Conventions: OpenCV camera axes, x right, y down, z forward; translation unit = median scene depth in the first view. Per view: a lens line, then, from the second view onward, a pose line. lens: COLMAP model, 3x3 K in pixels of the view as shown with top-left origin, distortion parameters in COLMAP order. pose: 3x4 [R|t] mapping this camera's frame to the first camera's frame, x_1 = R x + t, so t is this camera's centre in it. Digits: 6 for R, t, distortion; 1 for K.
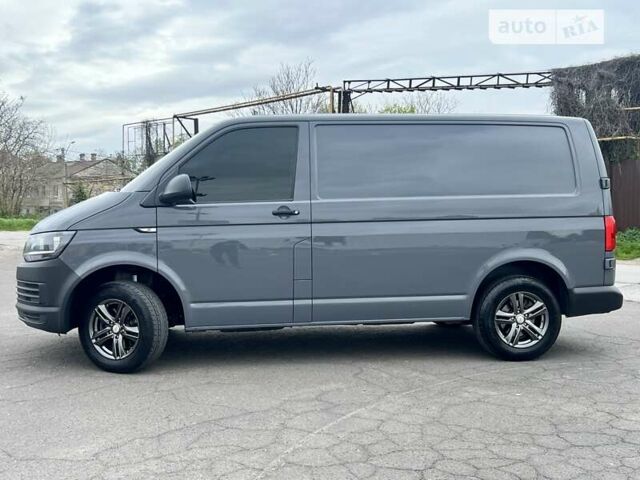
lens RADIAL K [[712.8, 0, 309.7], [0, 712.8, 238.5], [0, 0, 1]] dist [0.135938, -0.314624]
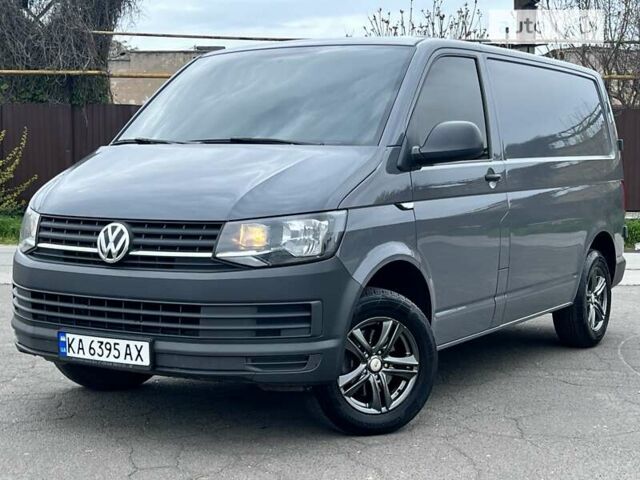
lens RADIAL K [[1118.5, 0, 320.0], [0, 1118.5, 240.0], [0, 0, 1]] dist [0.115980, -0.062187]
pose [[0.633621, -0.046607, 0.772238, -1.022467], [0.031046, 0.998911, 0.034813, -0.017804], [-0.773020, 0.001917, 0.634379, 0.409065]]
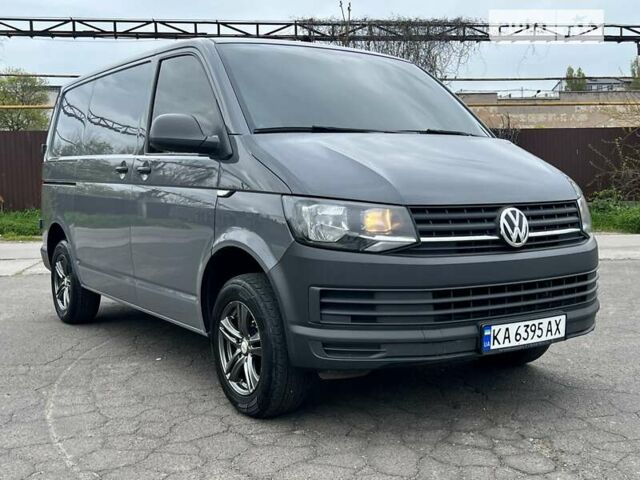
lens RADIAL K [[792.6, 0, 320.0], [0, 792.6, 240.0], [0, 0, 1]] dist [0.051266, -0.063389]
pose [[-0.450234, -0.061119, 0.890816, -0.934390], [0.052361, 0.994131, 0.094671, -0.048519], [-0.891374, 0.089269, -0.444391, 1.546401]]
